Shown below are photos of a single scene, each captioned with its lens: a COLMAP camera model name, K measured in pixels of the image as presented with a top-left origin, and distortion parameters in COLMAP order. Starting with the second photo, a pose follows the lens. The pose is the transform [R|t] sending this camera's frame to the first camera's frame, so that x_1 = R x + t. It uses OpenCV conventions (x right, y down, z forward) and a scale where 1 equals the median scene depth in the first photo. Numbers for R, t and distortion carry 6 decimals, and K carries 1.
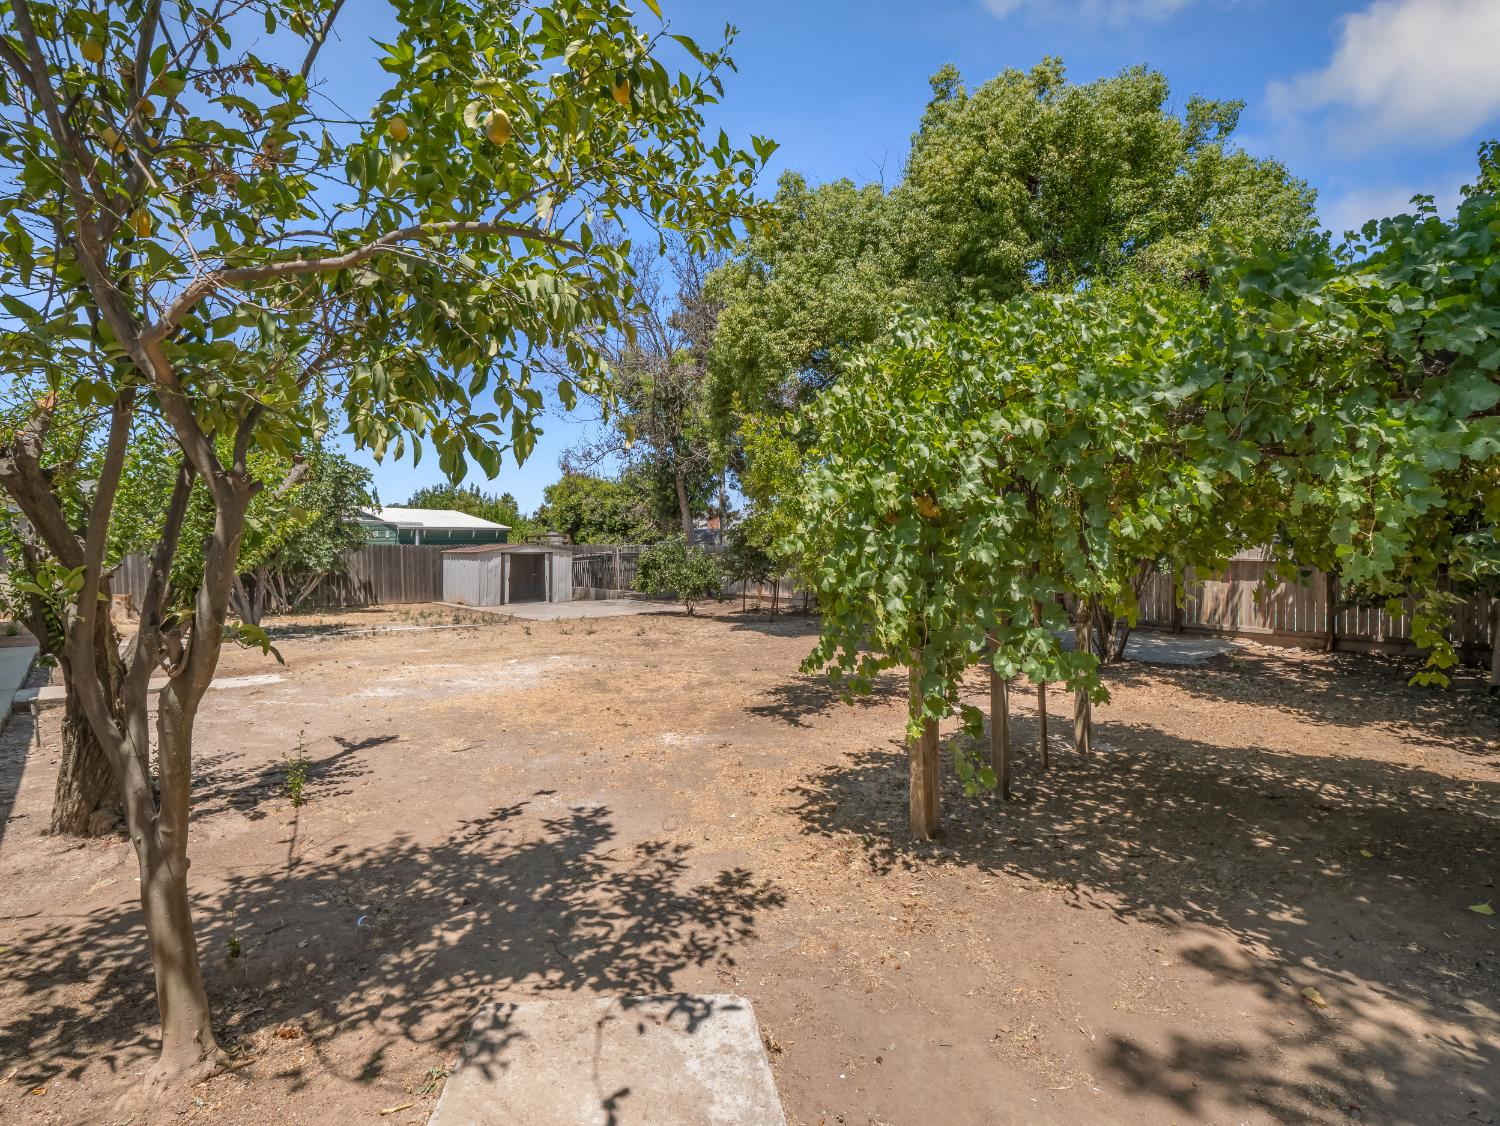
lens RADIAL K [[718.8, 0, 750.7], [0, 718.8, 561.7], [0, 0, 1]] dist [-0.016545, 0.000640]
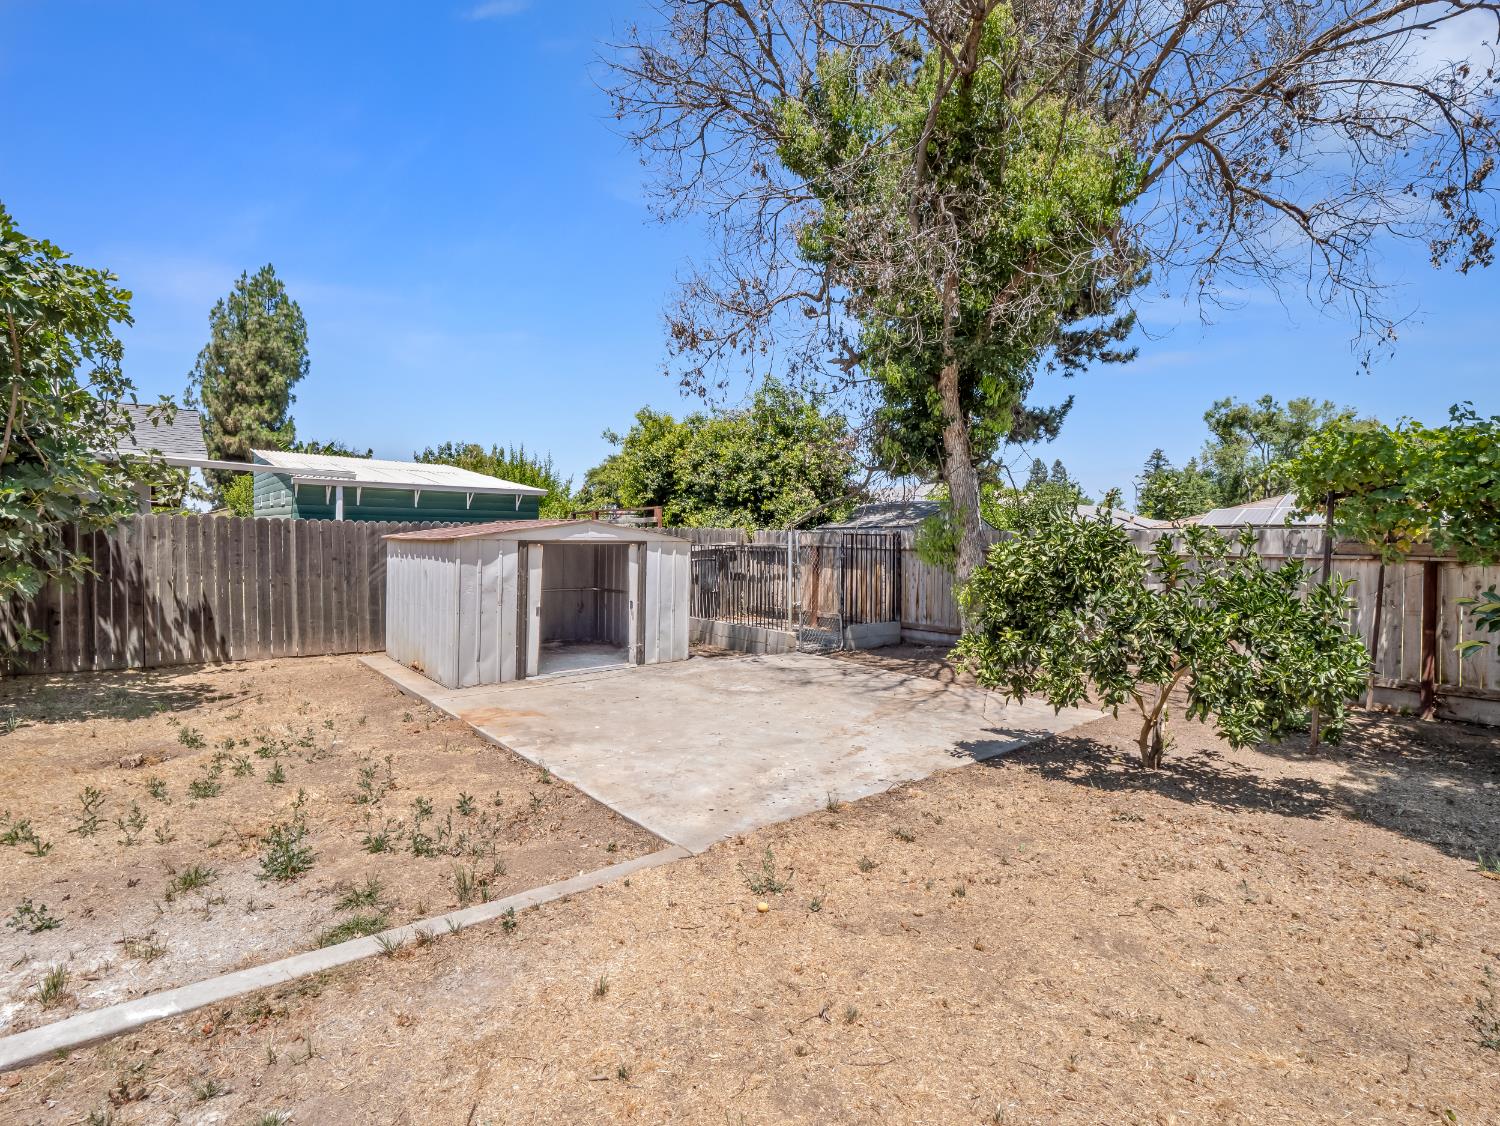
lens RADIAL K [[718.8, 0, 744.5], [0, 718.8, 558.8], [0, 0, 1]] dist [-0.016545, 0.000640]
pose [[0.998403, 0.013699, -0.054812, -0.187658], [-0.013361, 0.999889, 0.006542, -0.006251], [0.054895, -0.005799, 0.998475, 0.565032]]
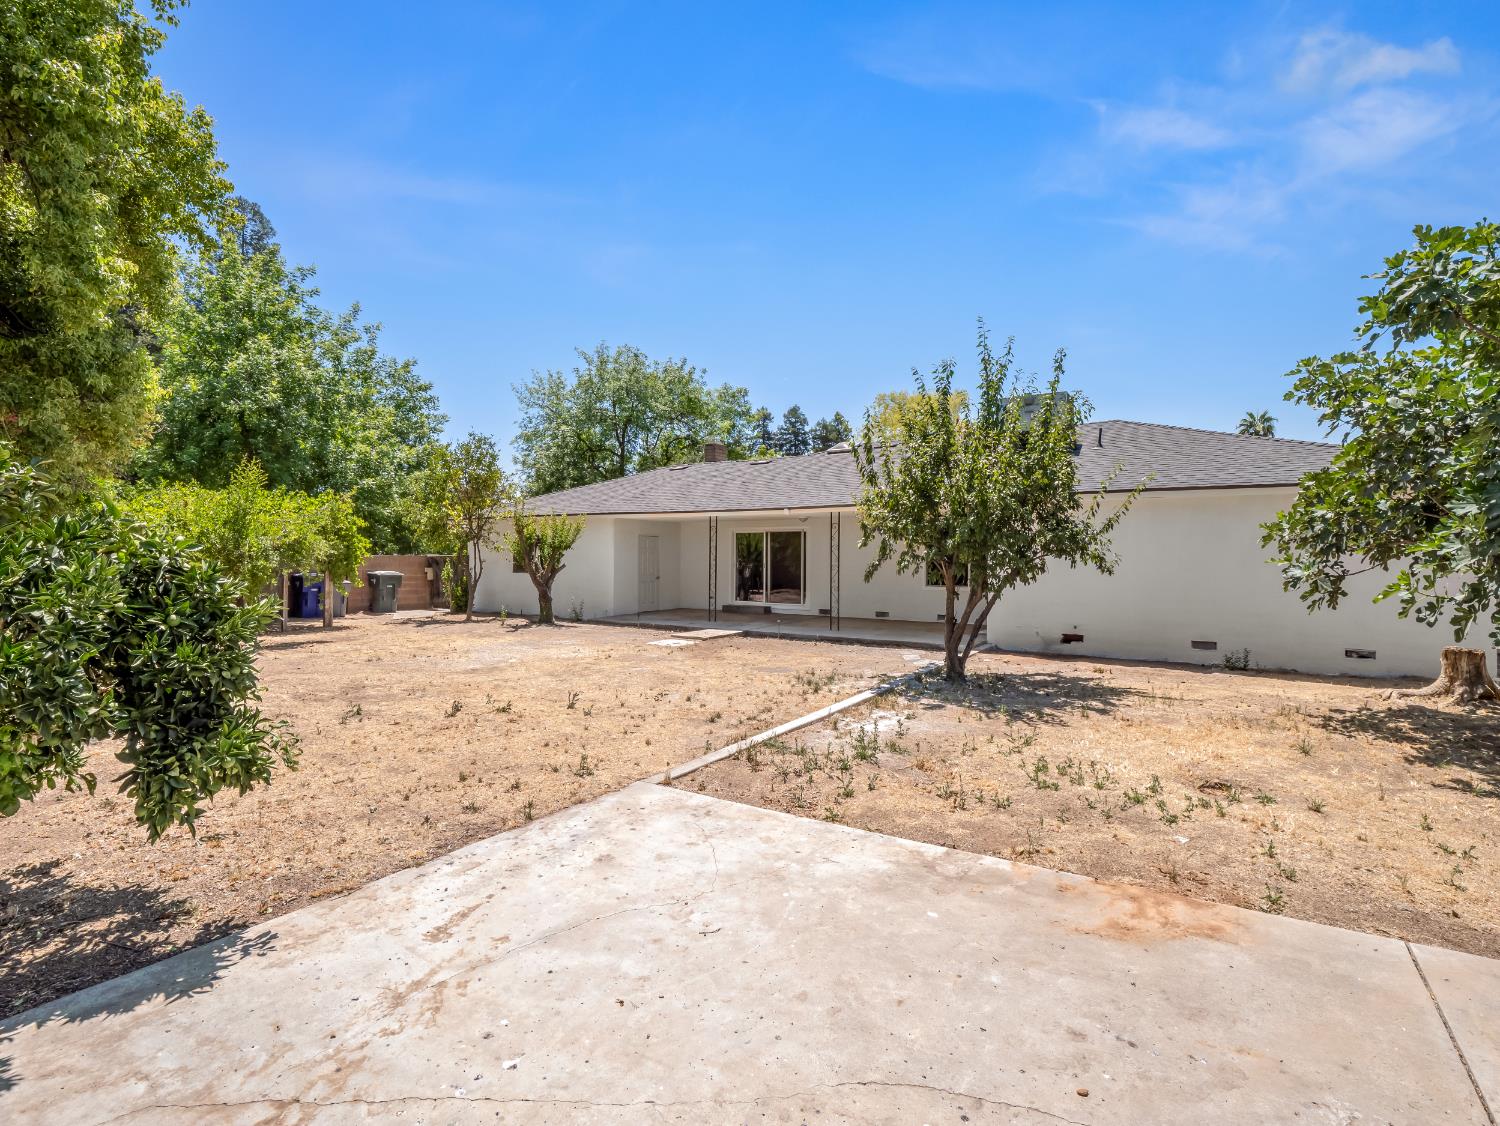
lens RADIAL K [[718.8, 0, 747.0], [0, 718.8, 561.0], [0, 0, 1]] dist [-0.016545, 0.000640]
pose [[-0.970787, -0.007068, -0.239840, -0.184925], [-0.011581, 0.999781, 0.017413, -0.014389], [0.239664, 0.019682, -0.970656, 0.958277]]
